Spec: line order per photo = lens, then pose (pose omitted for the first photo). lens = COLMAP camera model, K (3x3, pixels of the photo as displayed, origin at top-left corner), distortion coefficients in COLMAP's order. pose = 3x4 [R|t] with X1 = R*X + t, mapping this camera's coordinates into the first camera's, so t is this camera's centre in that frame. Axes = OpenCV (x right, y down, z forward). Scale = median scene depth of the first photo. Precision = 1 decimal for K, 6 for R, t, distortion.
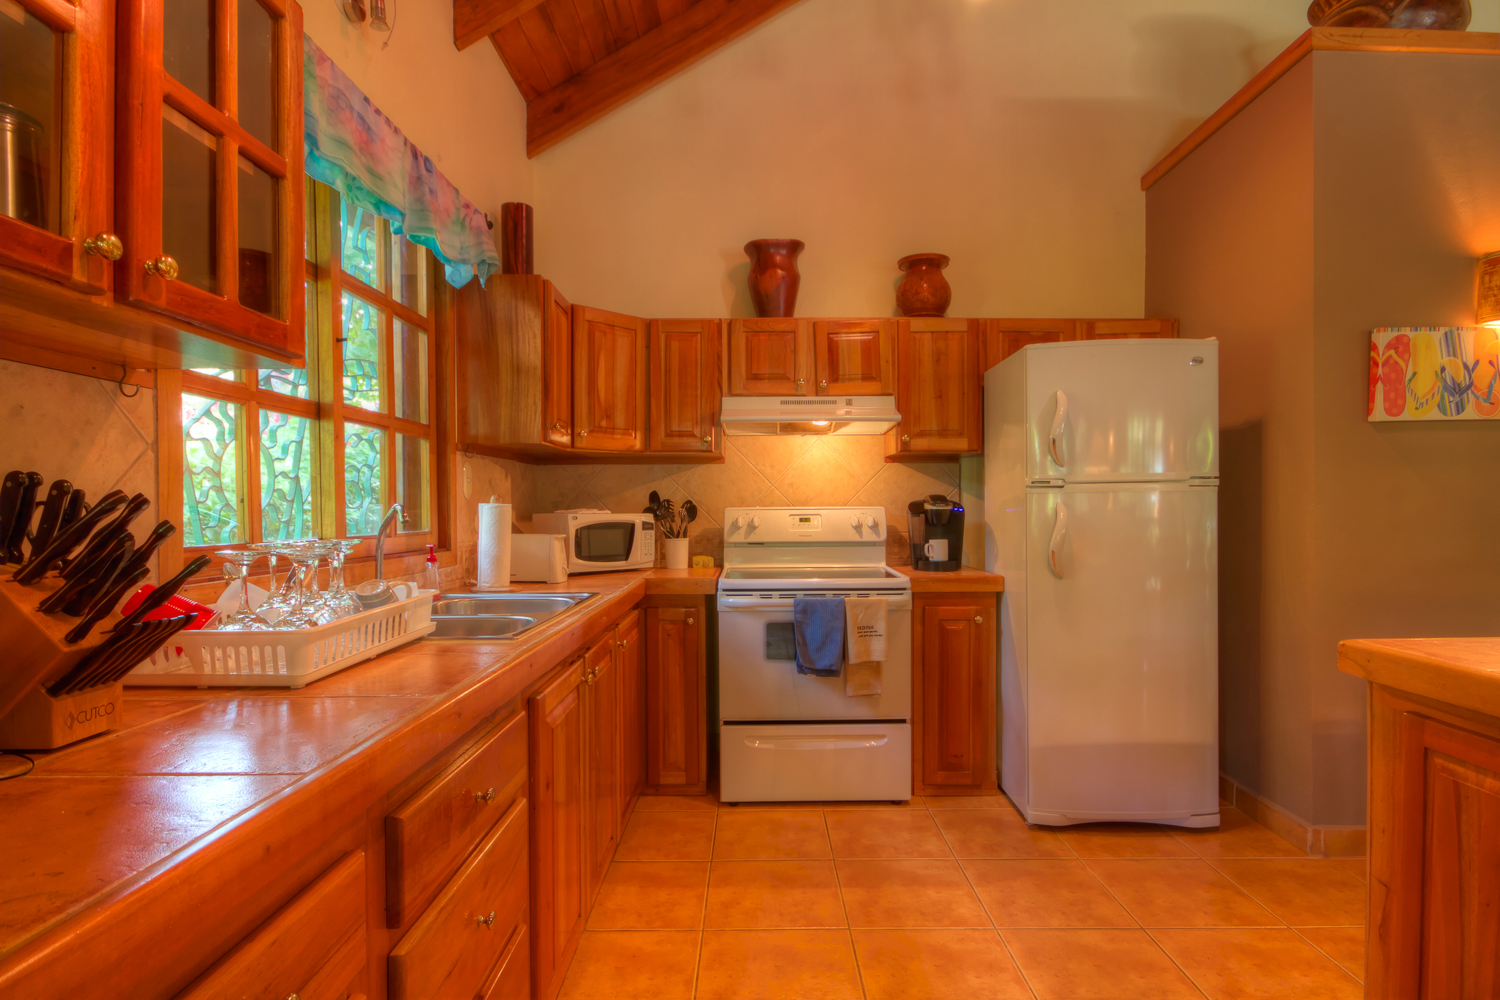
lens RADIAL K [[745.0, 0, 758.7], [0, 745.0, 519.0], [0, 0, 1]] dist [0.007731, -0.003594]
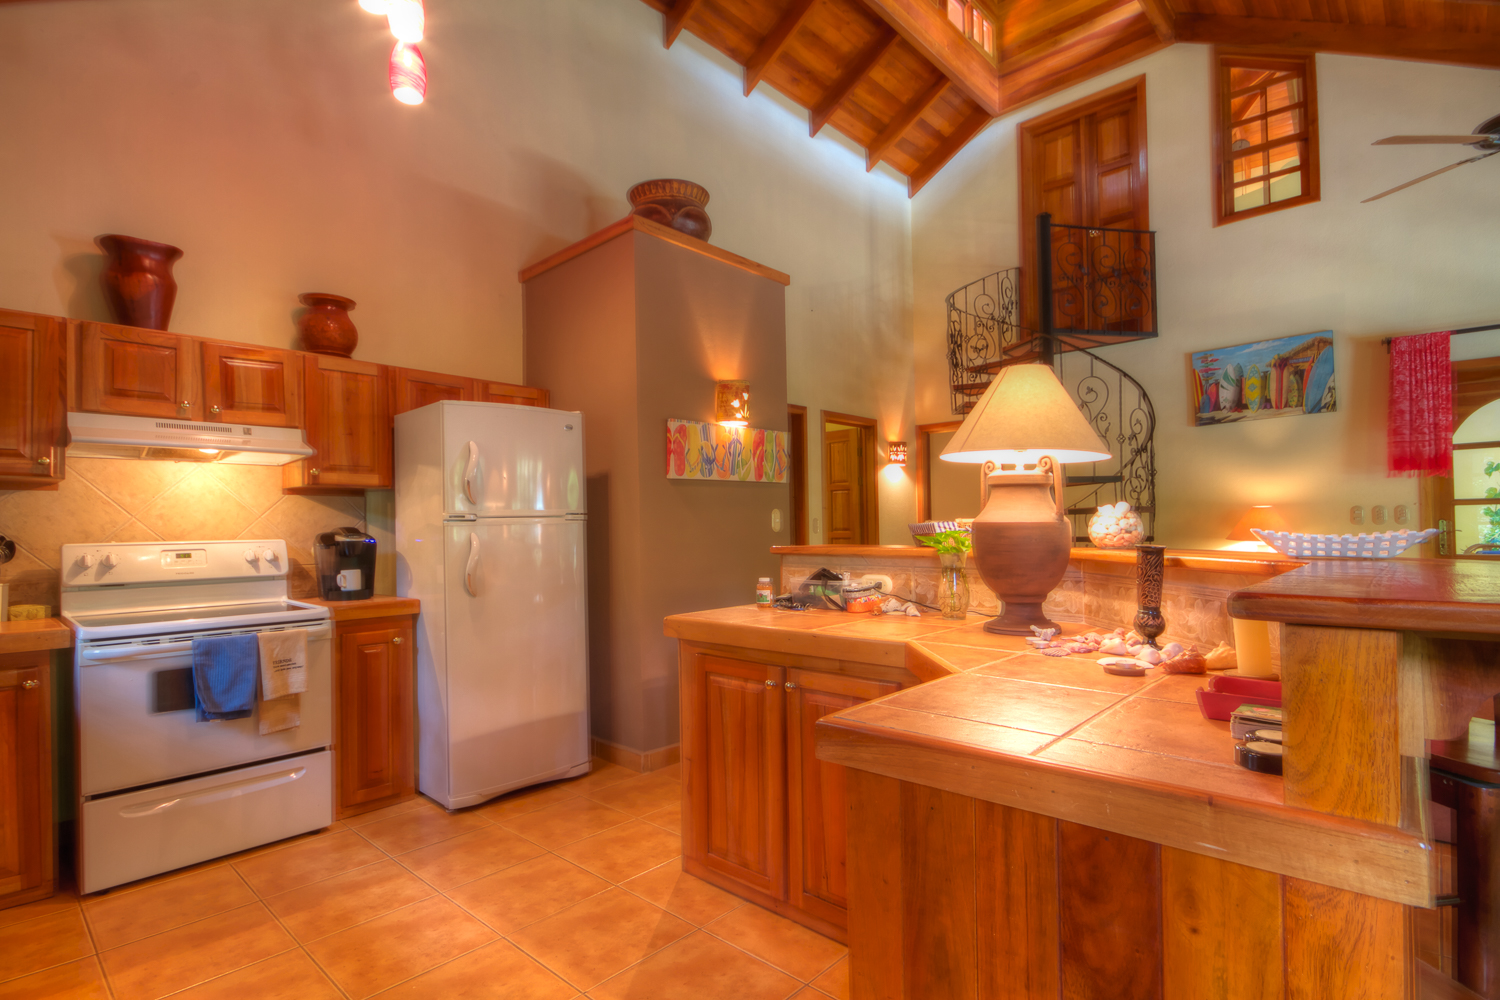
lens RADIAL K [[745.0, 0, 753.7], [0, 745.0, 515.8], [0, 0, 1]] dist [0.007731, -0.003594]
pose [[0.680595, 0.005748, 0.732637, -0.158379], [0.026089, 0.999145, -0.032074, -0.000053], [-0.732195, 0.040943, 0.679864, -0.142997]]
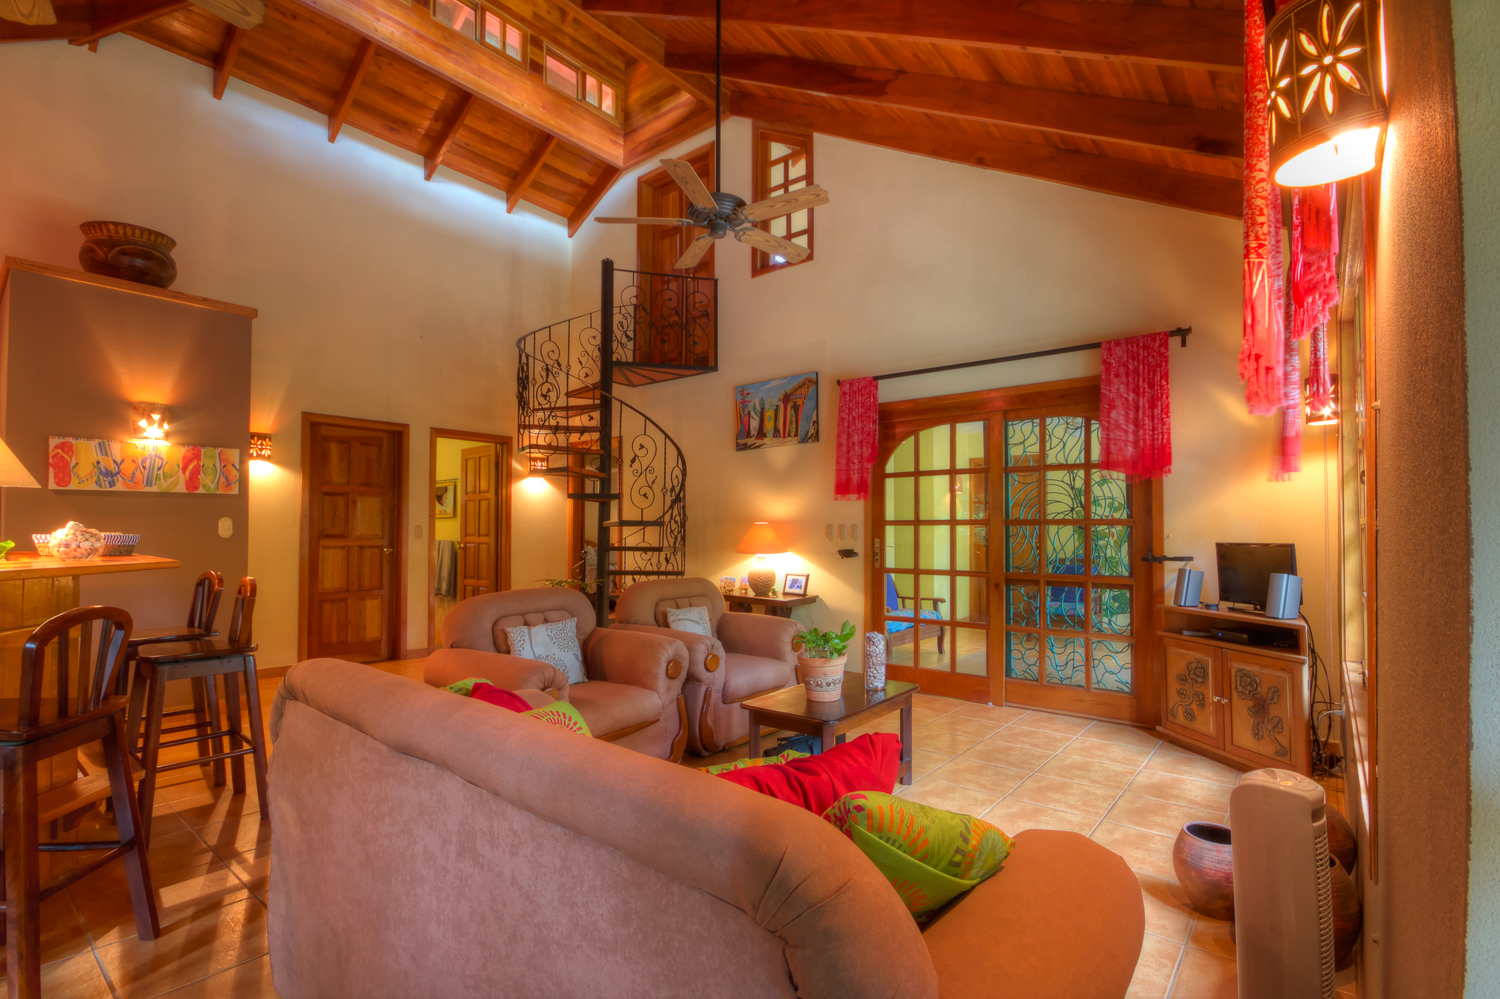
lens RADIAL K [[700.9, 0, 752.2], [0, 700.9, 513.9], [0, 0, 1]] dist [0.002583, -0.003931]
pose [[0.639088, 0.024602, 0.768740, 0.531599], [0.008024, 0.999221, -0.038649, 0.002131], [-0.769092, 0.030869, 0.638393, -1.097707]]
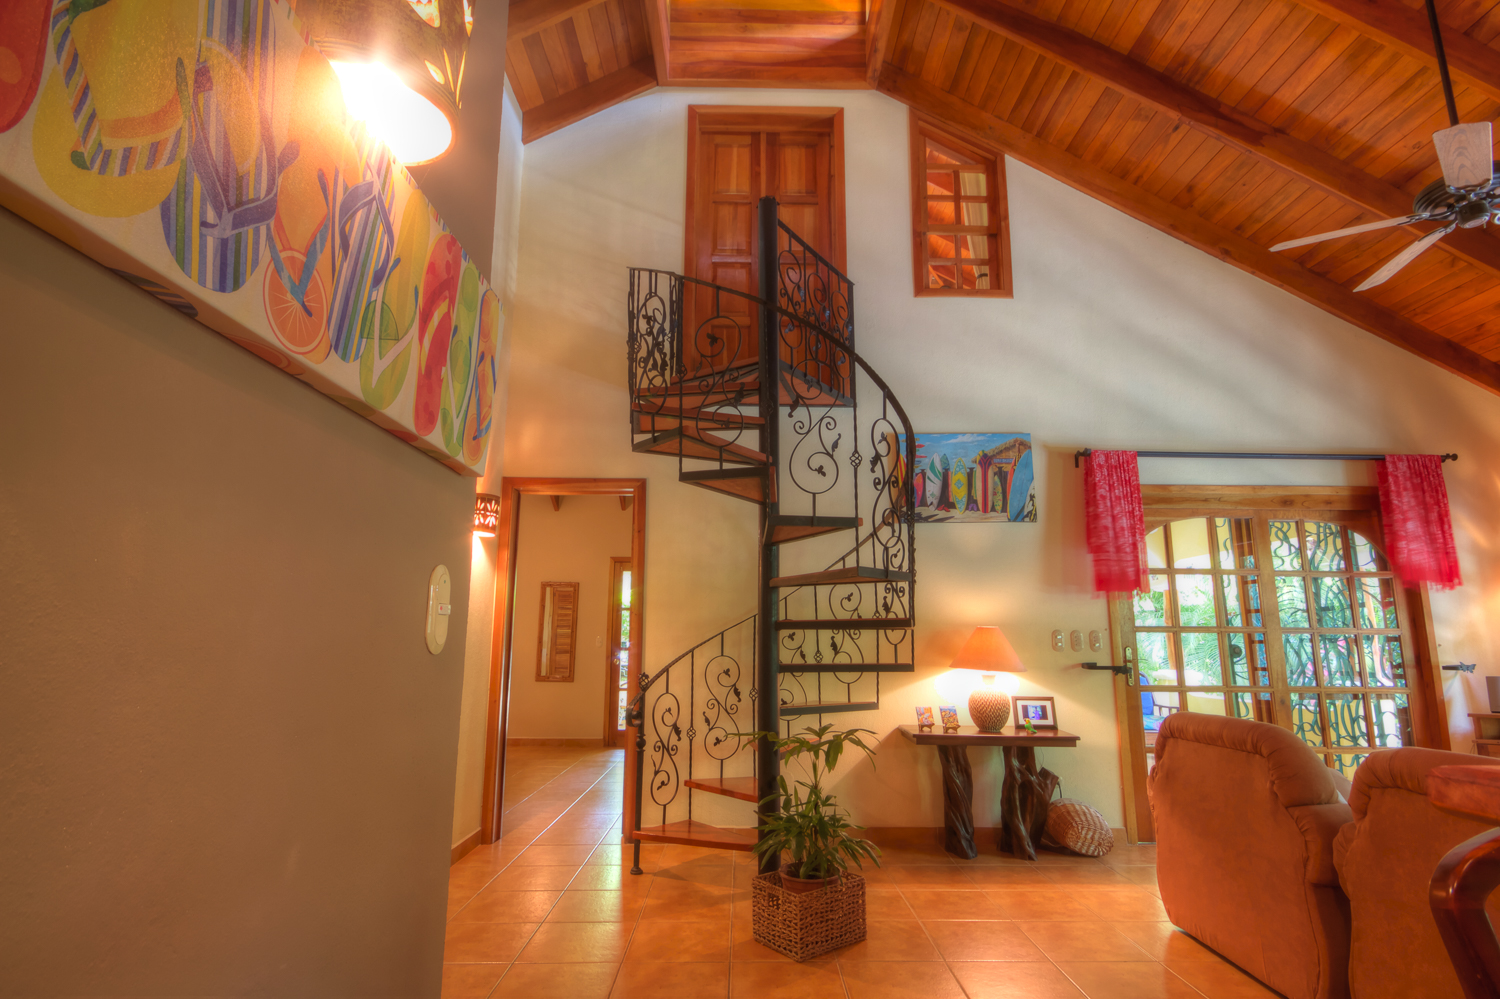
lens RADIAL K [[736.1, 0, 765.3], [0, 736.1, 520.1], [0, 0, 1]] dist [-0.003036, -0.001174]
pose [[-0.021380, 0.170110, 0.985193, 0.596192], [0.013588, 0.985377, -0.169846, -0.016051], [-0.999679, 0.009755, -0.023379, 0.700813]]
